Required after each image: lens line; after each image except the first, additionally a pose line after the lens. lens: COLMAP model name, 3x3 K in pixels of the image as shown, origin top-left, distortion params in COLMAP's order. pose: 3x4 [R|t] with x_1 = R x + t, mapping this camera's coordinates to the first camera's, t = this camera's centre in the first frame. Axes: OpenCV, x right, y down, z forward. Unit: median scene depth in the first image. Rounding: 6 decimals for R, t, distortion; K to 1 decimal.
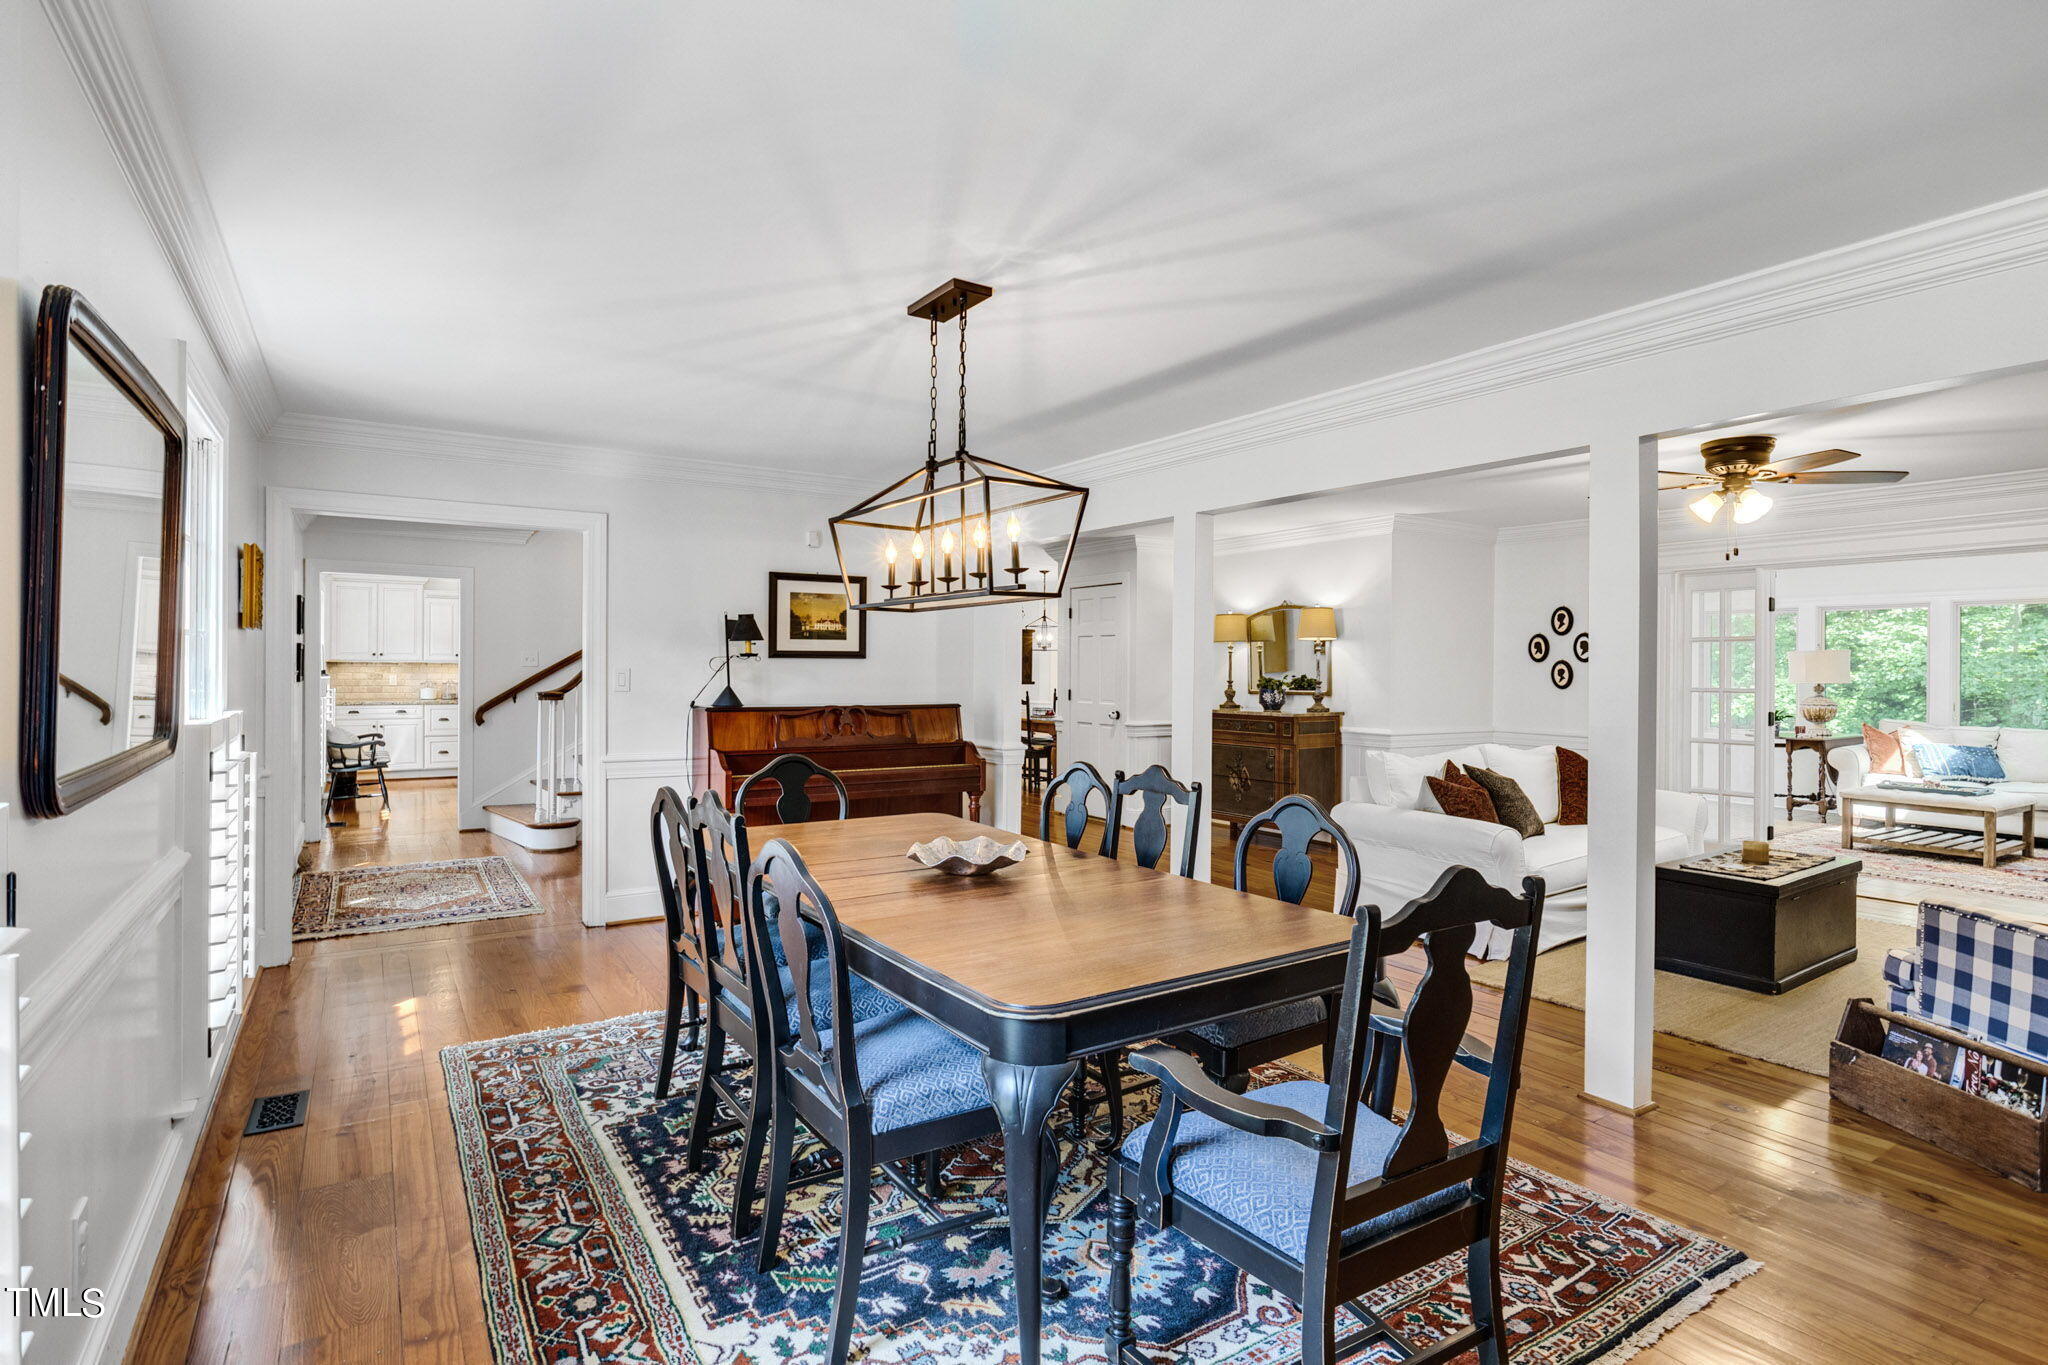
lens RADIAL K [[1021.0, 0, 1034.3], [0, 1021.0, 675.1], [0, 0, 1]] dist [-0.018462, 0.008665]
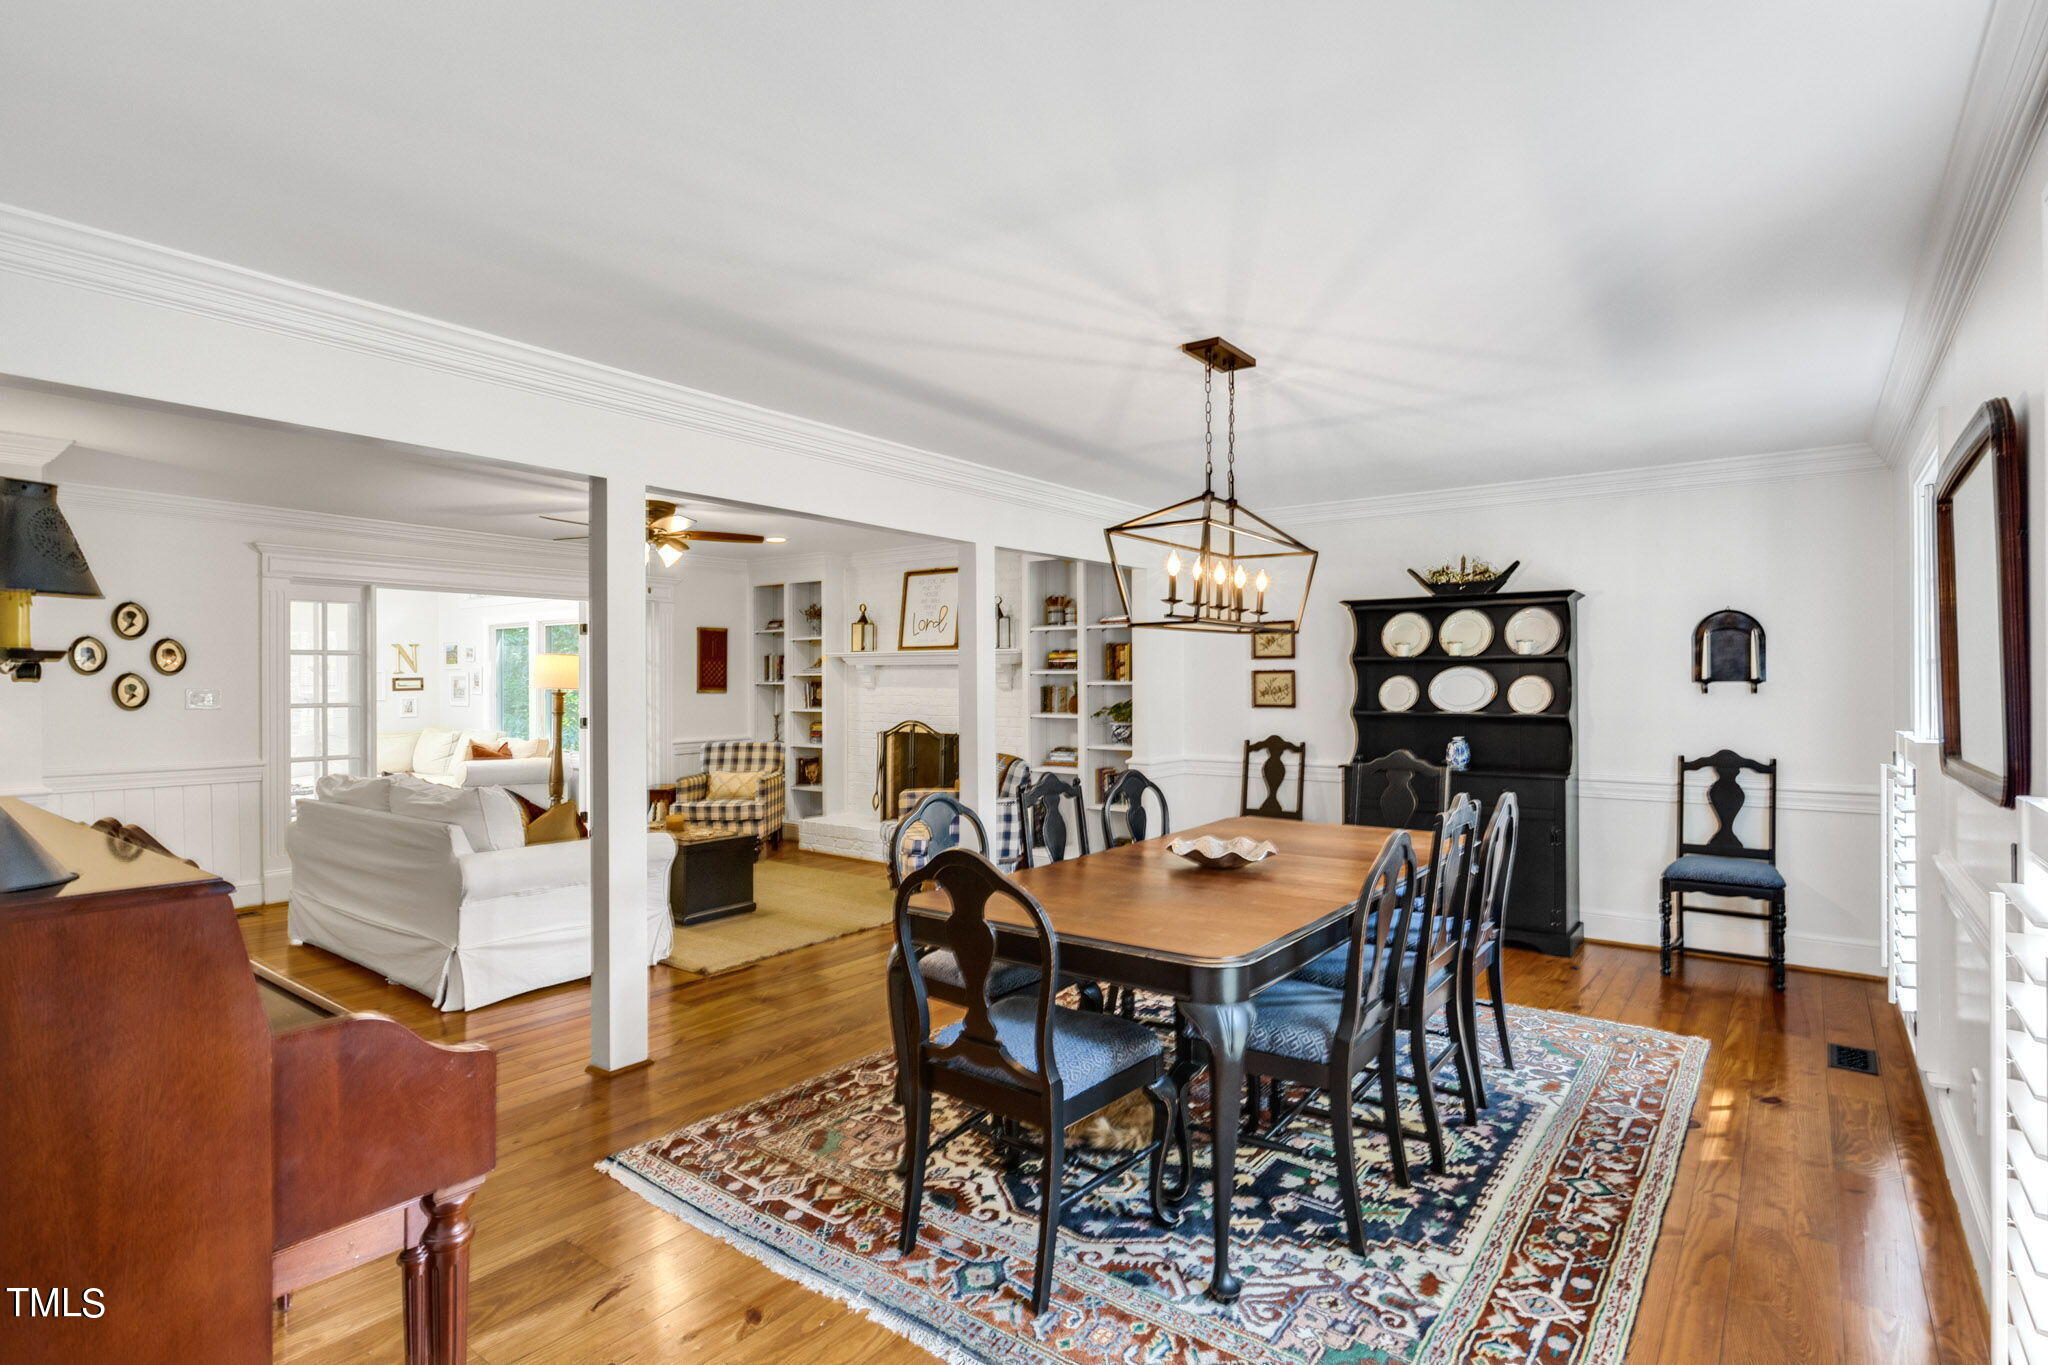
lens RADIAL K [[1021.0, 0, 1034.3], [0, 1021.0, 675.1], [0, 0, 1]] dist [-0.018462, 0.008665]
pose [[-0.336298, -0.002282, 0.941753, -1.158974], [0.008424, 0.999950, 0.005432, -0.030345], [-0.941718, 0.009760, -0.336262, 1.713504]]
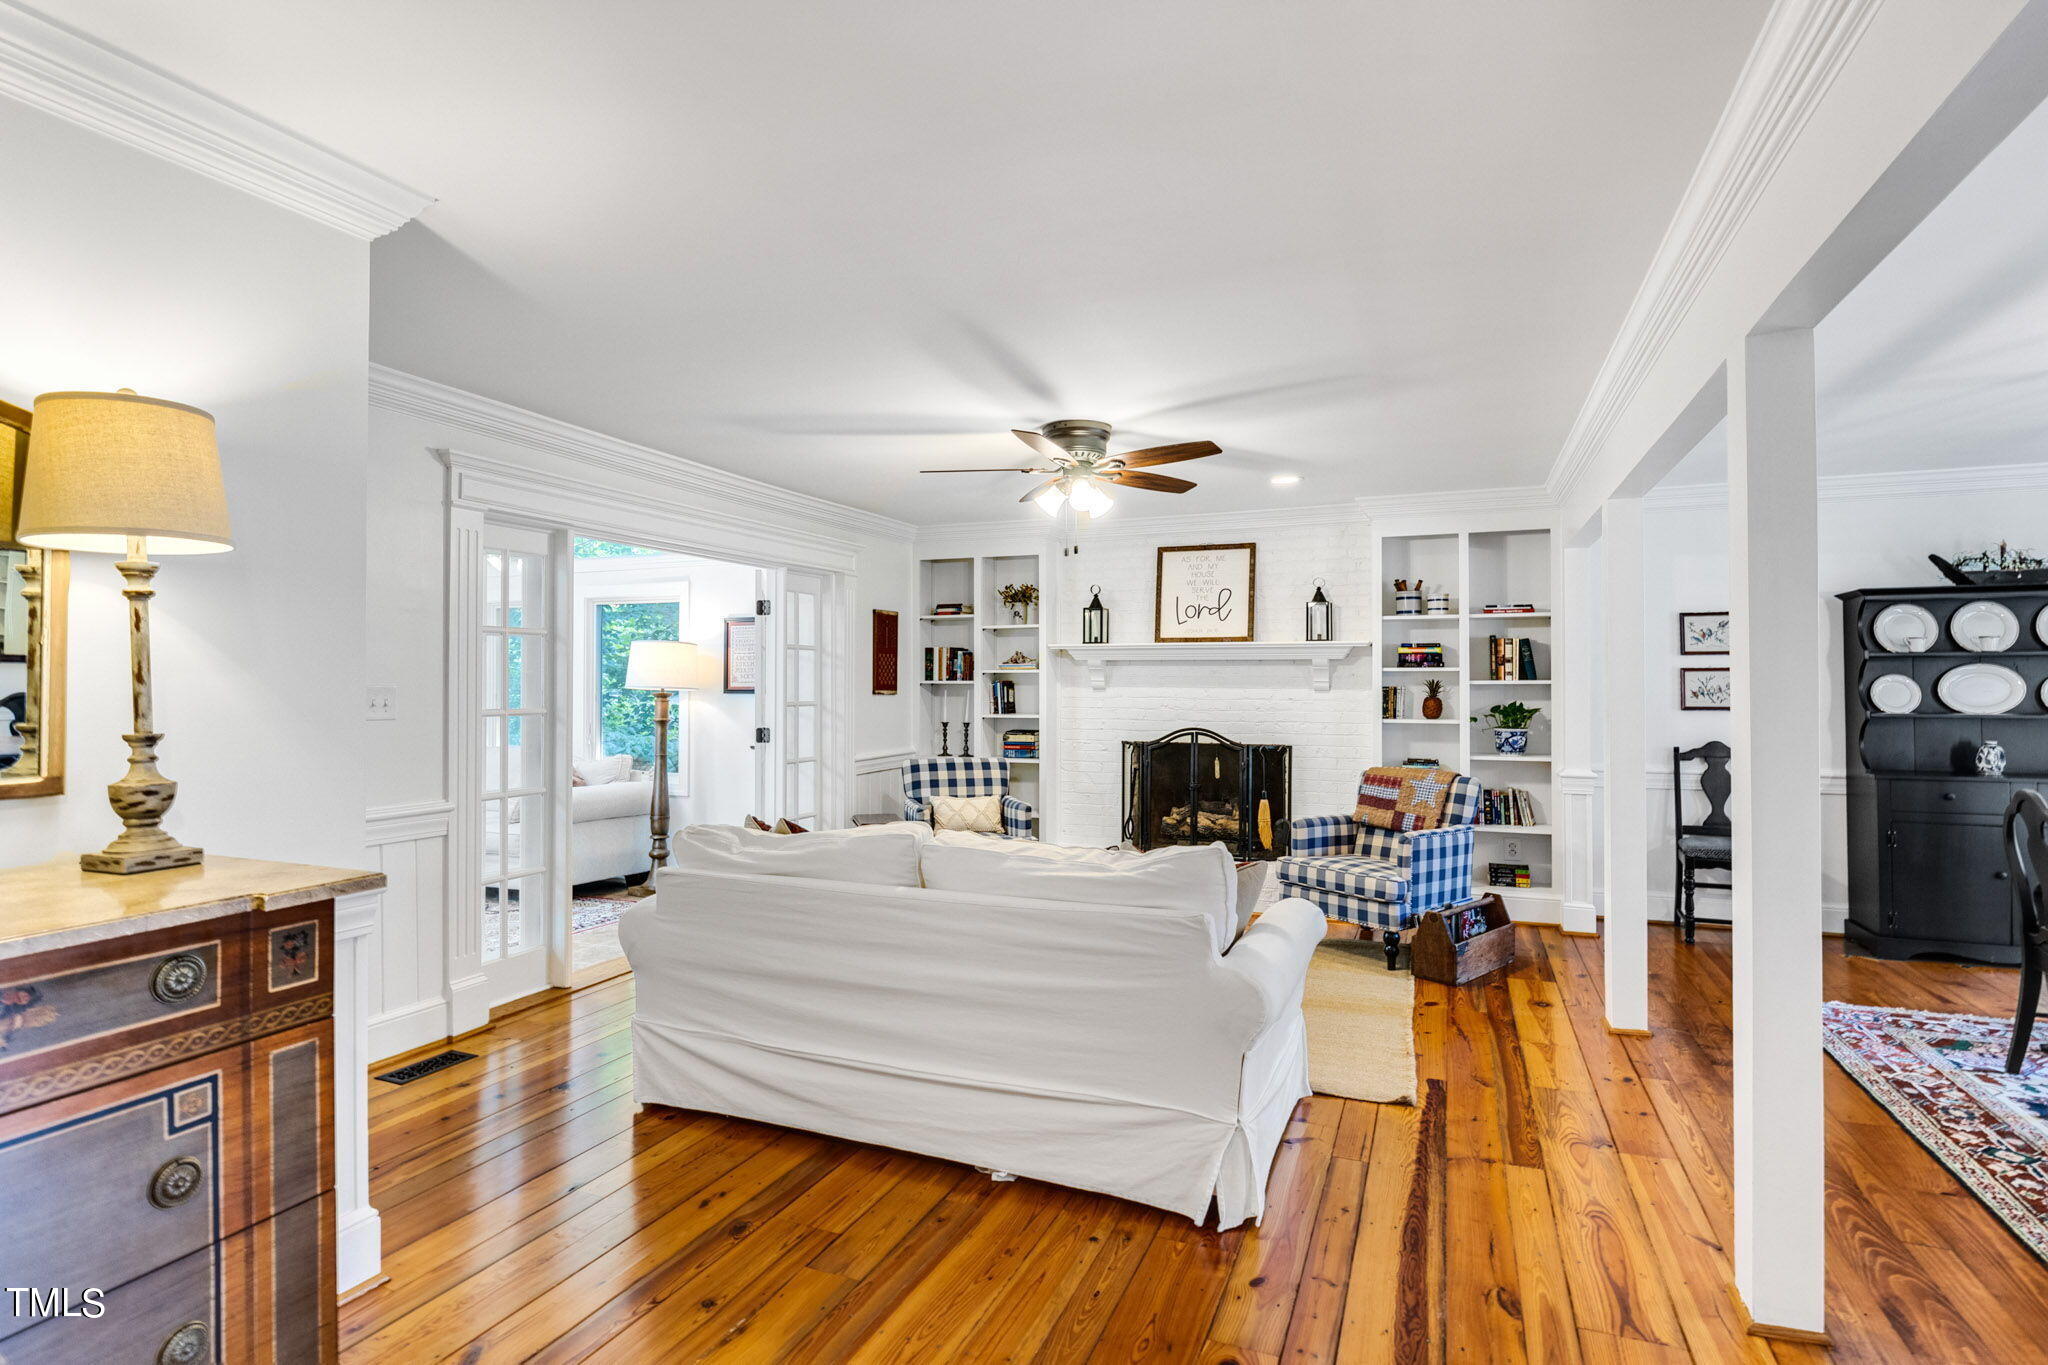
lens RADIAL K [[1021.0, 0, 1034.3], [0, 1021.0, 675.1], [0, 0, 1]] dist [-0.018462, 0.008665]
pose [[-0.558719, 0.000105, 0.829357, -0.096596], [0.003404, 0.999992, 0.002166, -0.019032], [-0.829350, 0.004034, -0.558715, 2.657087]]
